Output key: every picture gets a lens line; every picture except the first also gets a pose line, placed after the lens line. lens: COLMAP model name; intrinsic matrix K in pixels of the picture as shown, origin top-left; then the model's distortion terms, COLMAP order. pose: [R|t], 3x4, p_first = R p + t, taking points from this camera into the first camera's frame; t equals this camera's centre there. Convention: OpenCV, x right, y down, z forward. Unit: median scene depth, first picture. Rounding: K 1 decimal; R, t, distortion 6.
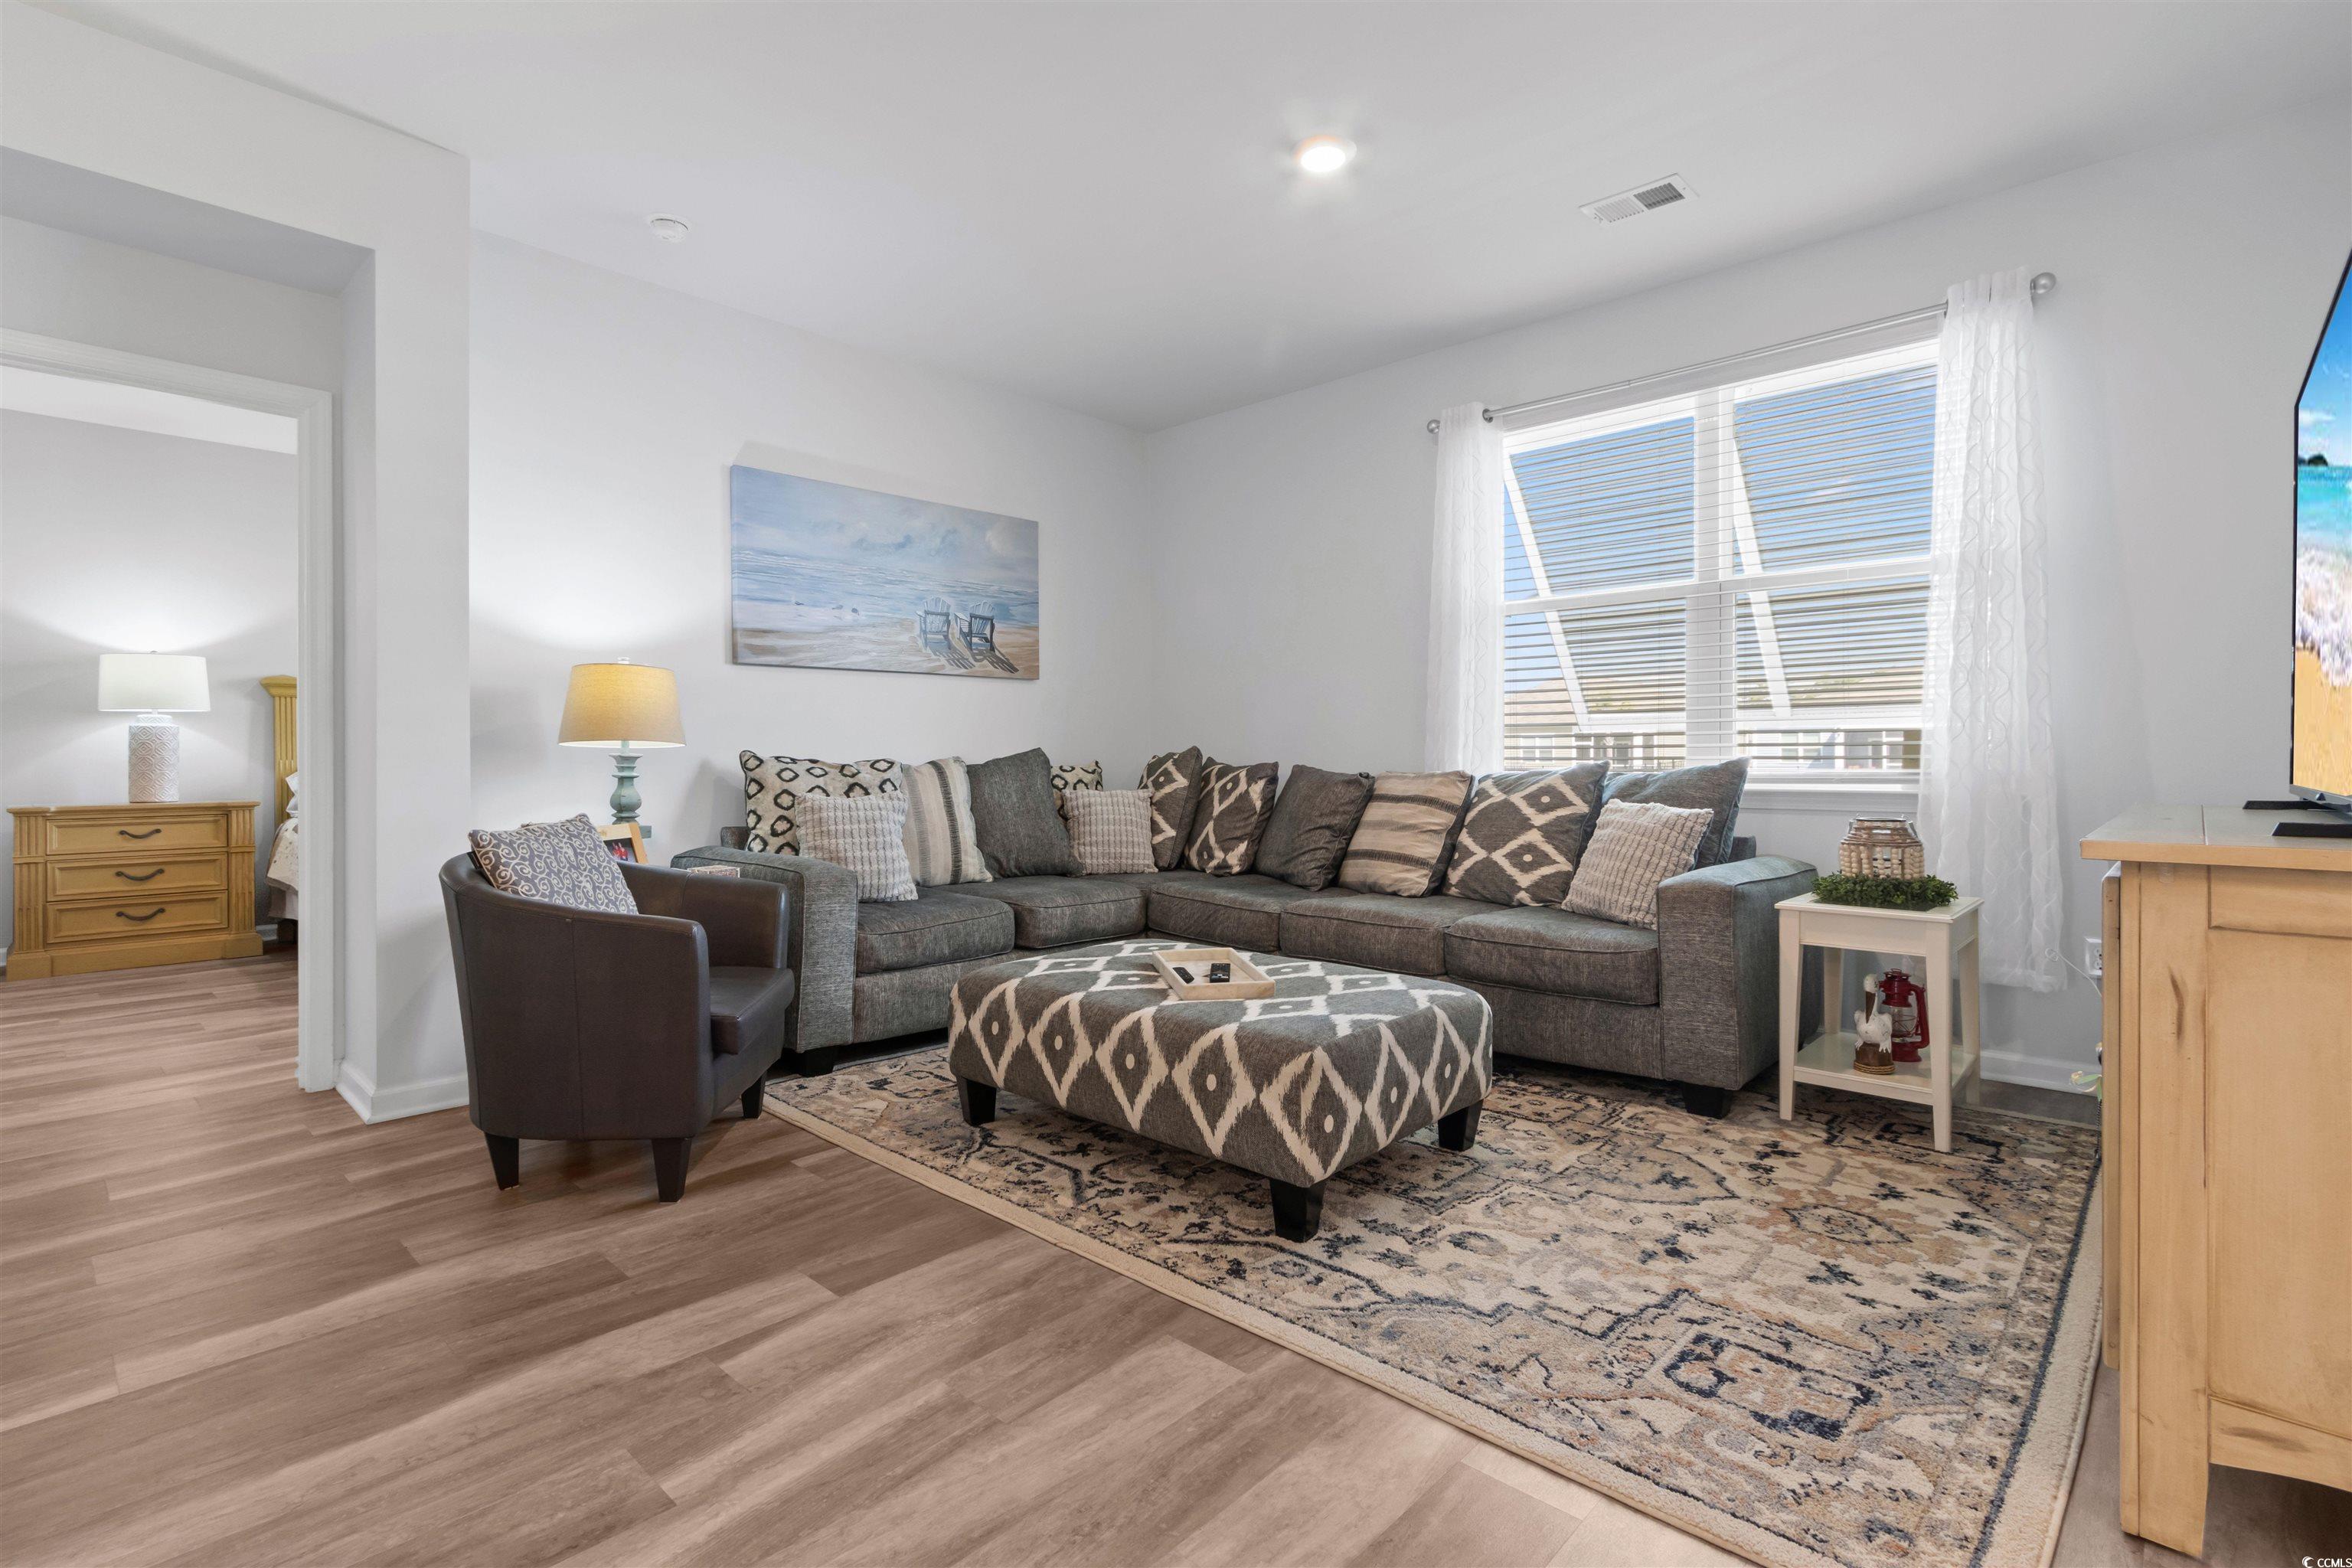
lens RADIAL K [[1099.8, 0, 1149.1], [0, 1099.8, 758.5], [0, 0, 1]] dist [-0.000656, -0.000344]
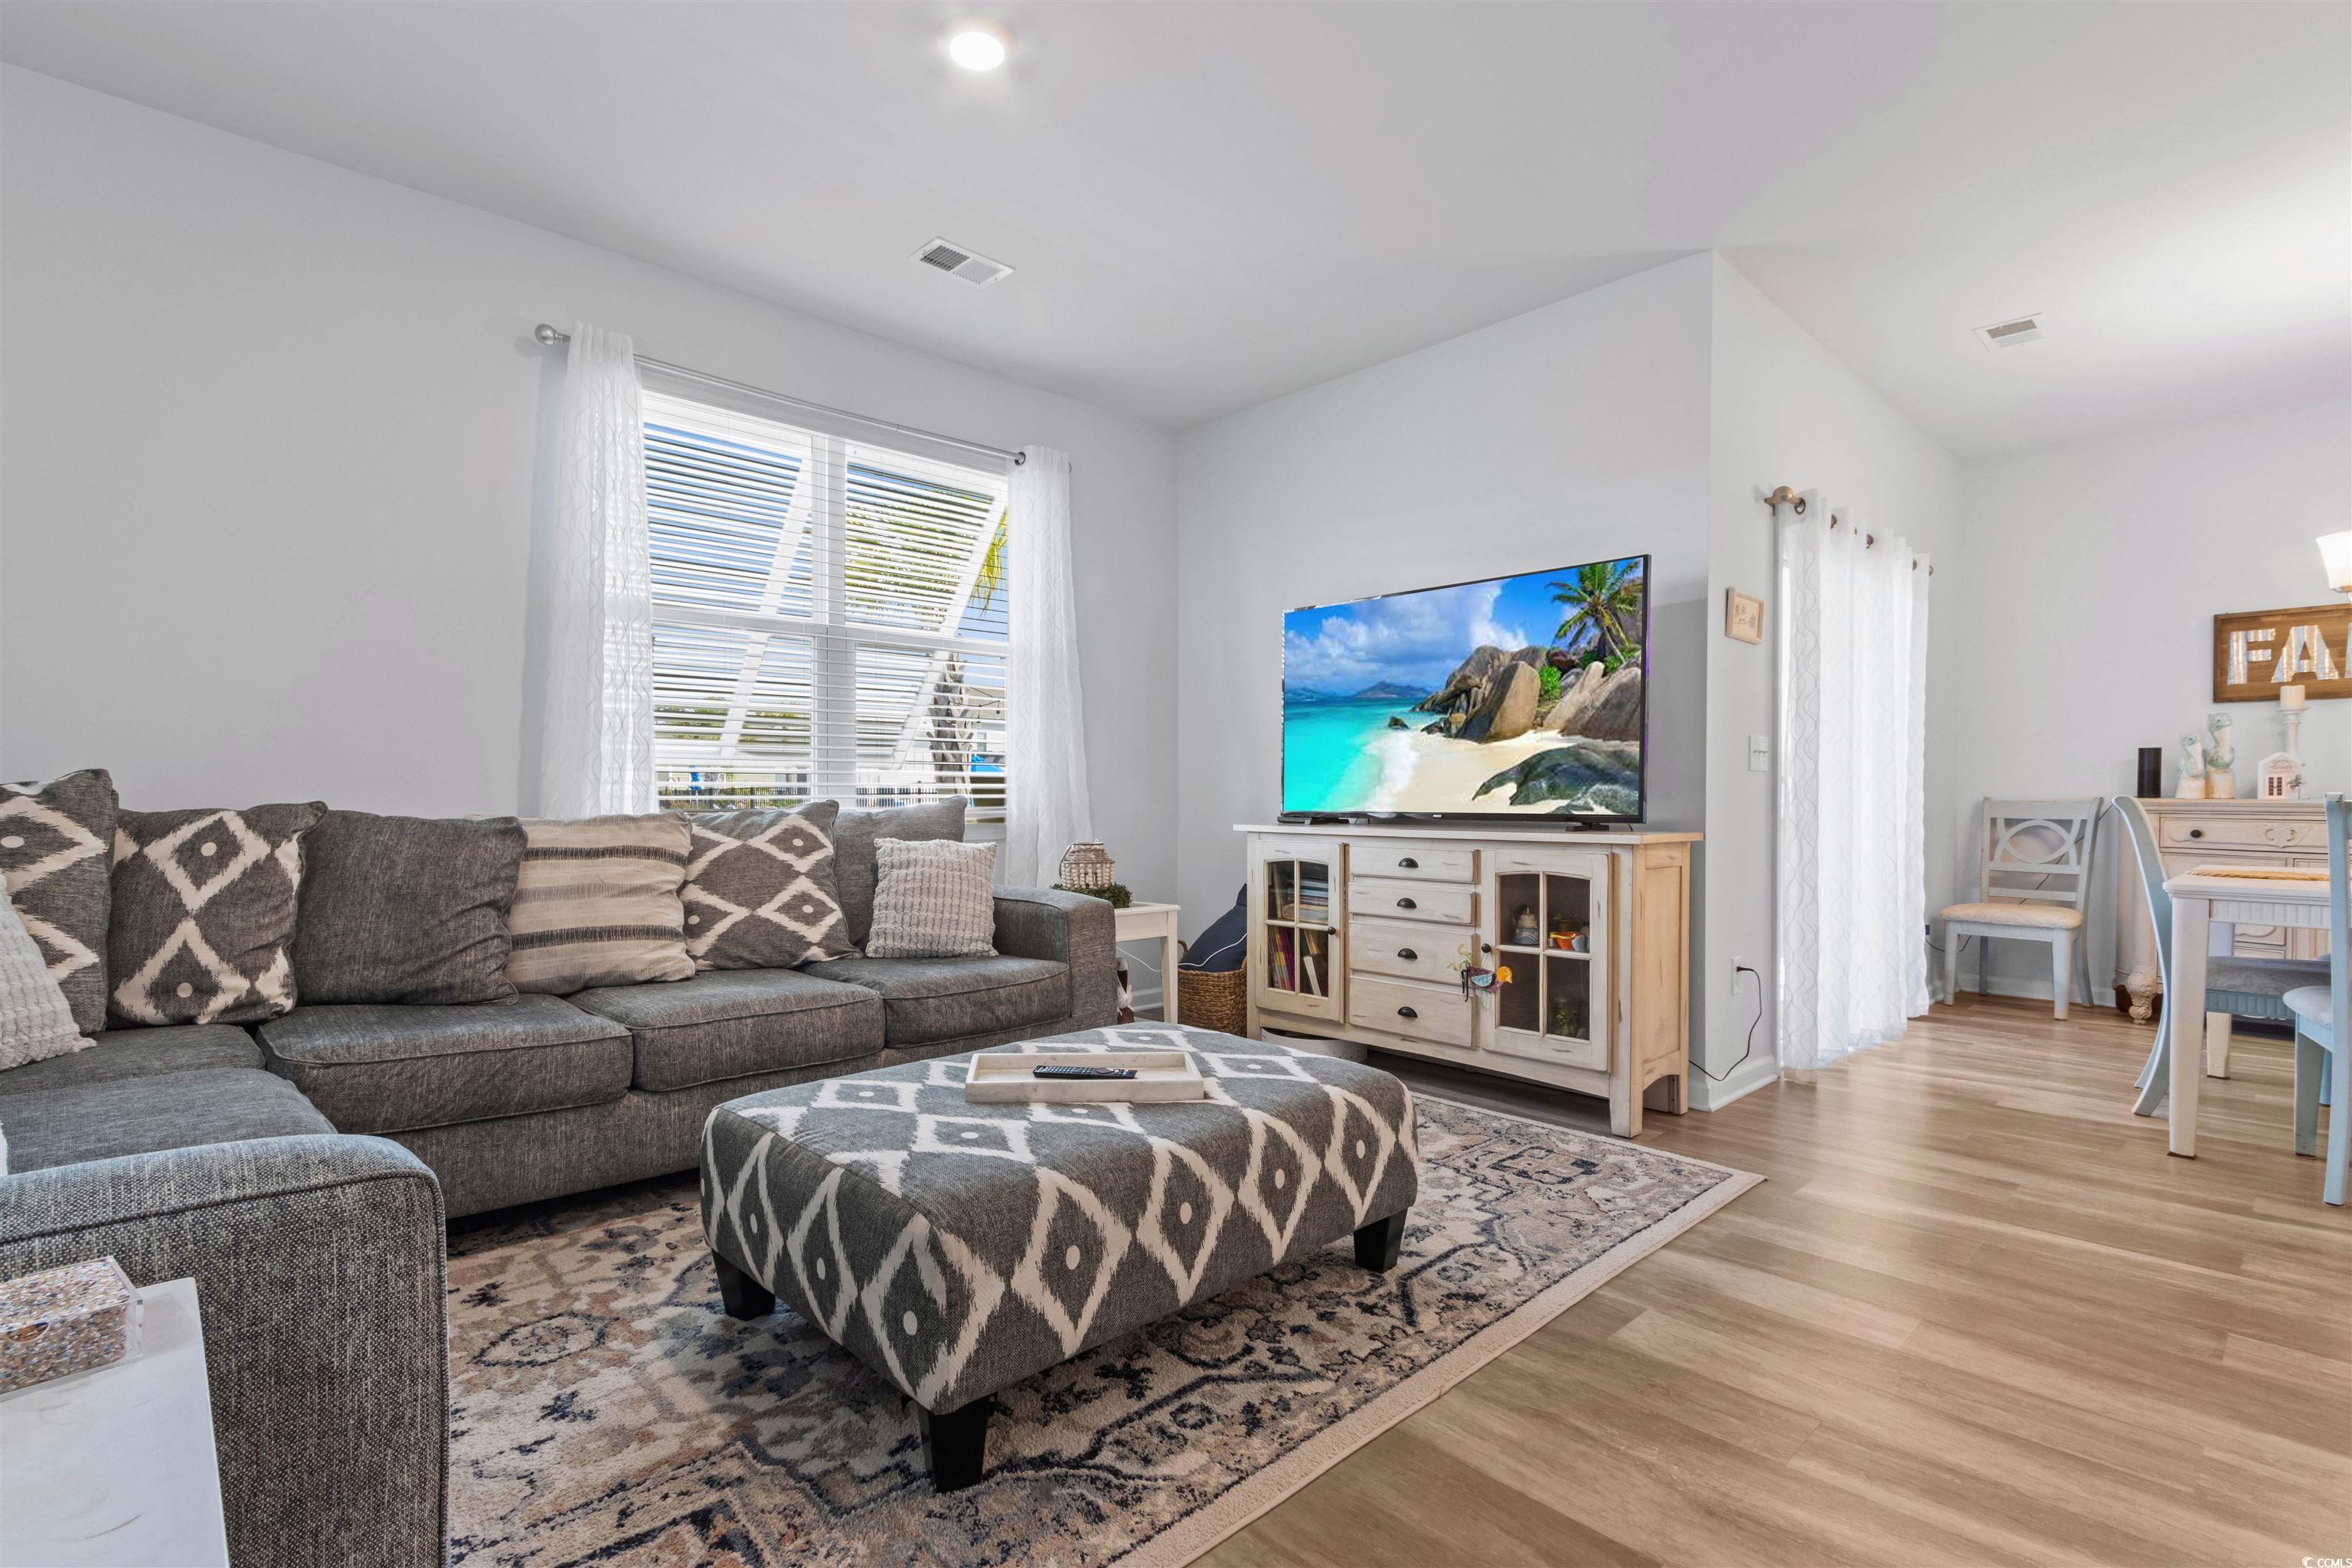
lens RADIAL K [[1093.4, 0, 1144.6], [0, 1093.4, 807.3], [0, 0, 1]] dist [0.000075, -0.000509]
pose [[0.067993, -0.009402, 0.997642, -0.562447], [-0.001741, 0.999953, 0.009543, -0.000808], [-0.997684, -0.002386, 0.067973, 0.724856]]
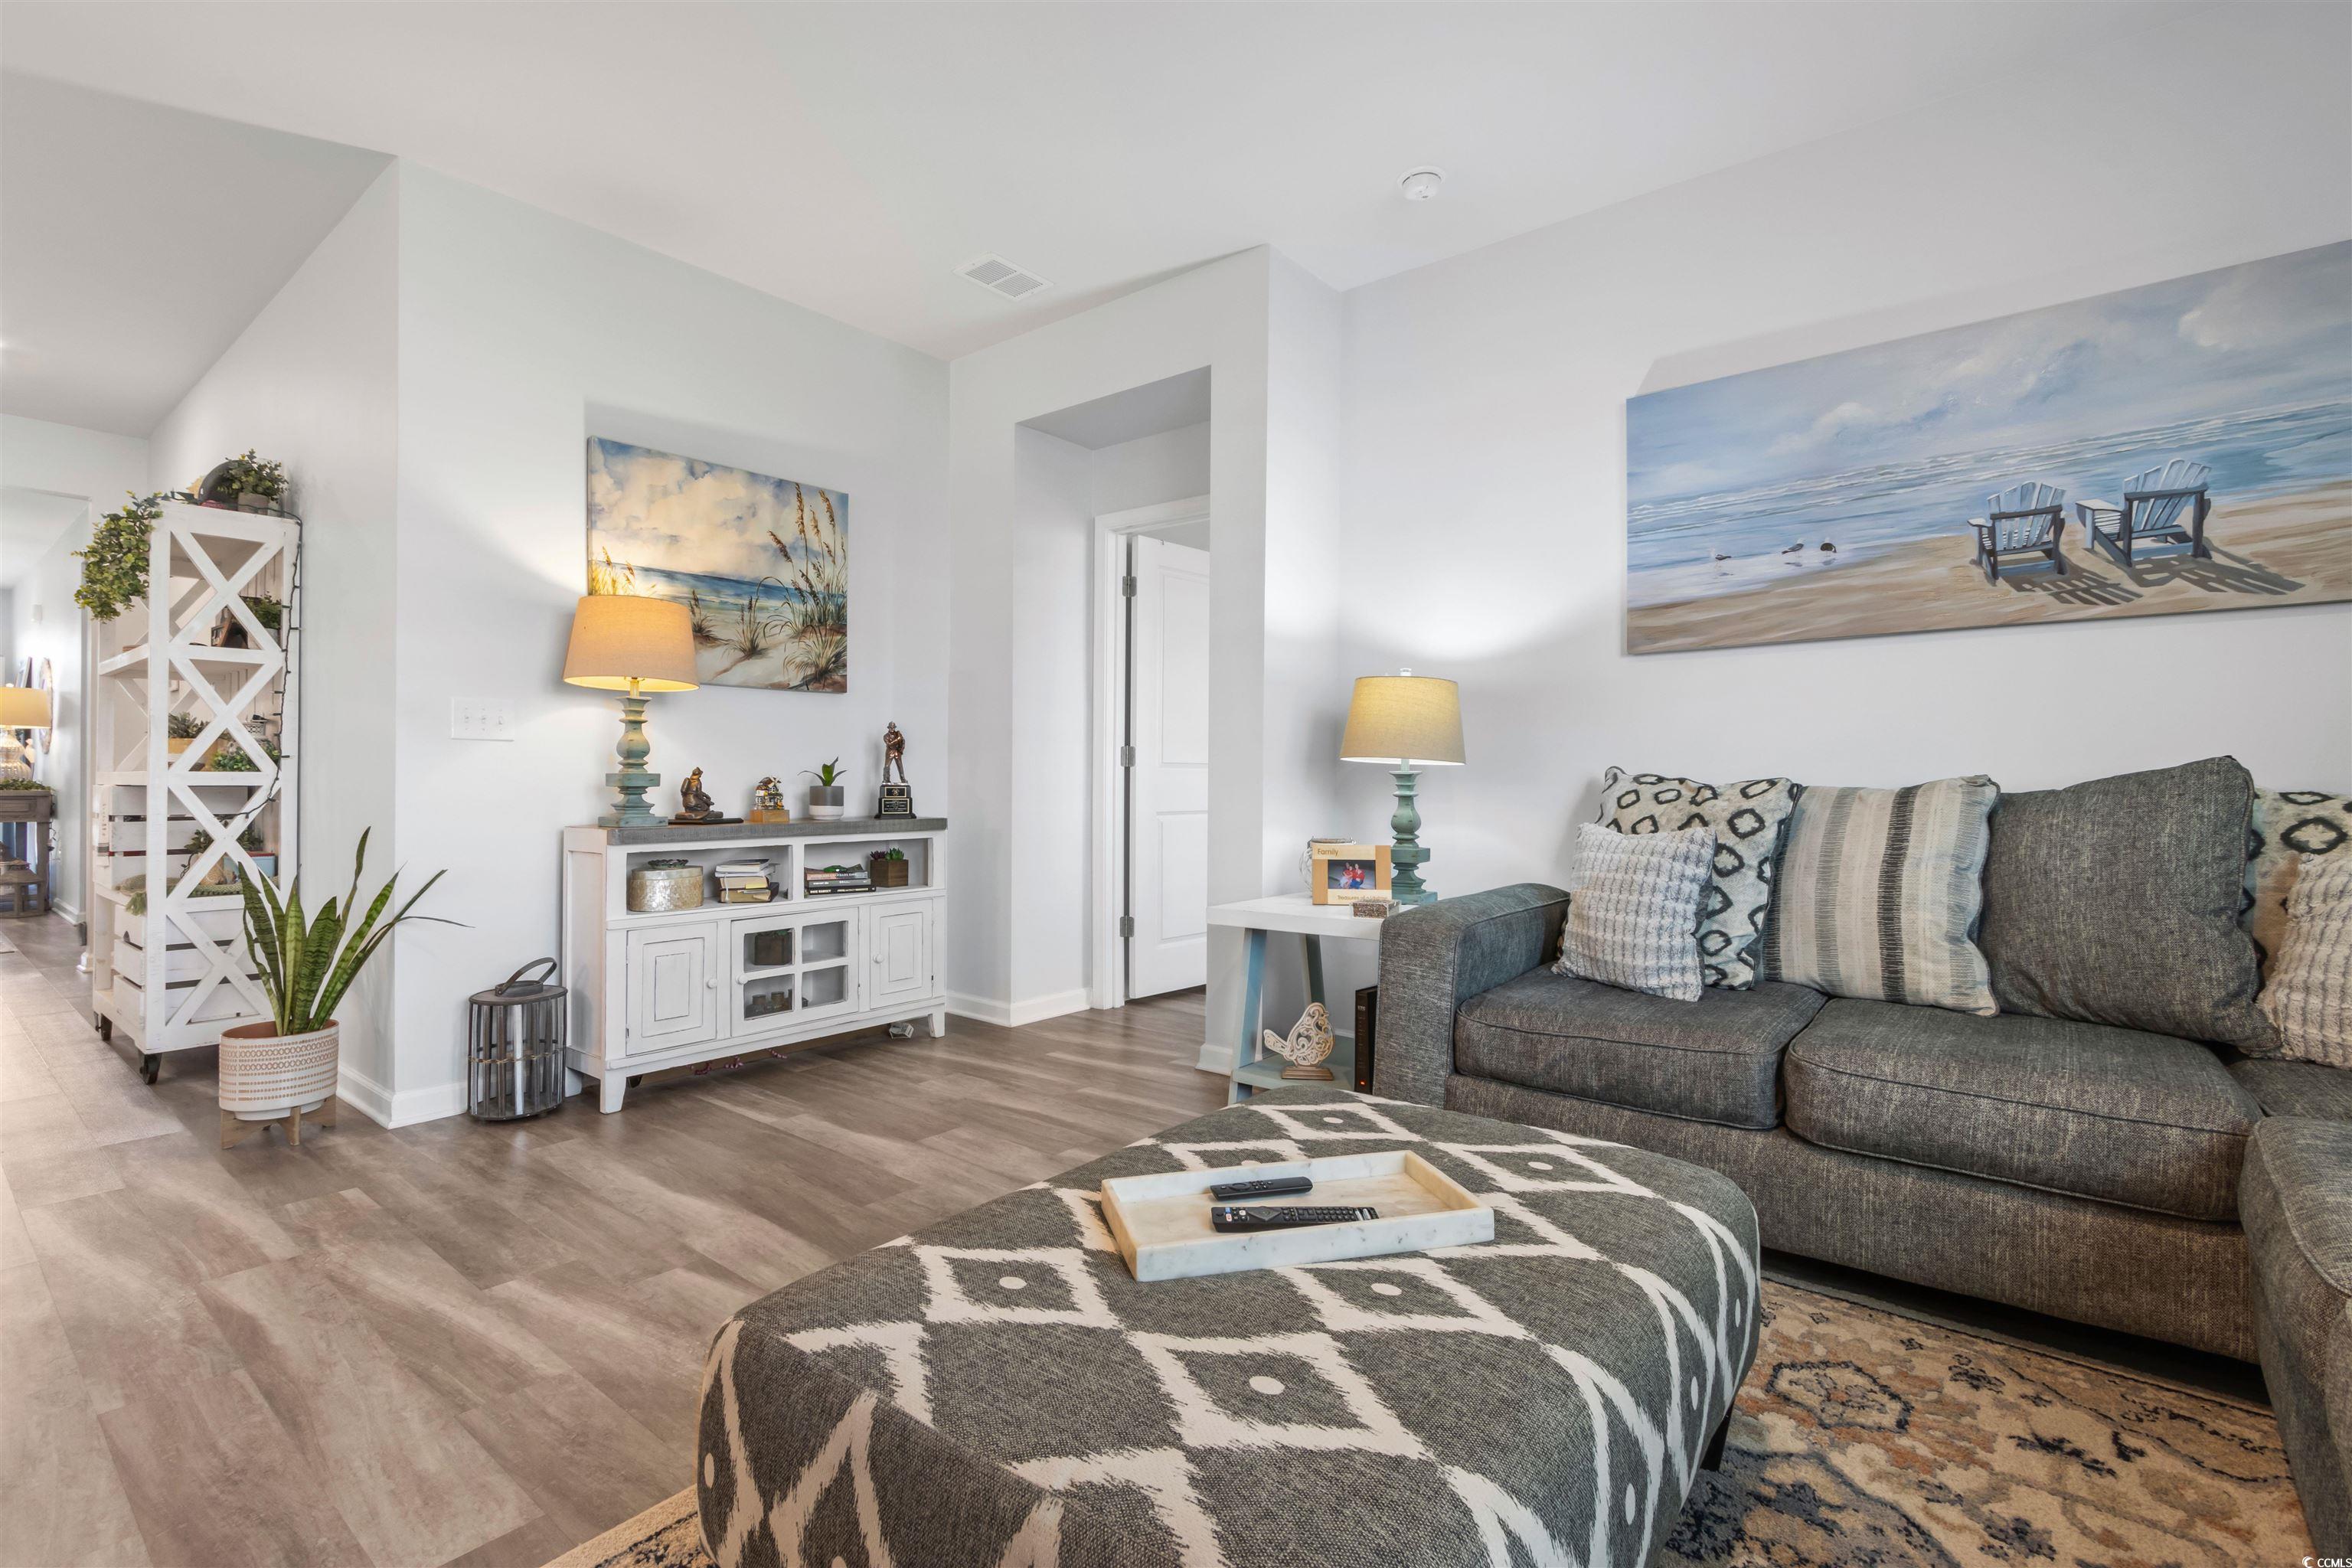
lens RADIAL K [[1079.9, 0, 1155.5], [0, 1079.9, 780.6], [0, 0, 1]] dist [0.001028, -0.000483]
pose [[0.073060, 0.007109, -0.997302, 0.426330], [-0.003200, 0.999971, 0.006893, -0.001806], [0.997322, 0.002688, 0.073081, 0.723337]]
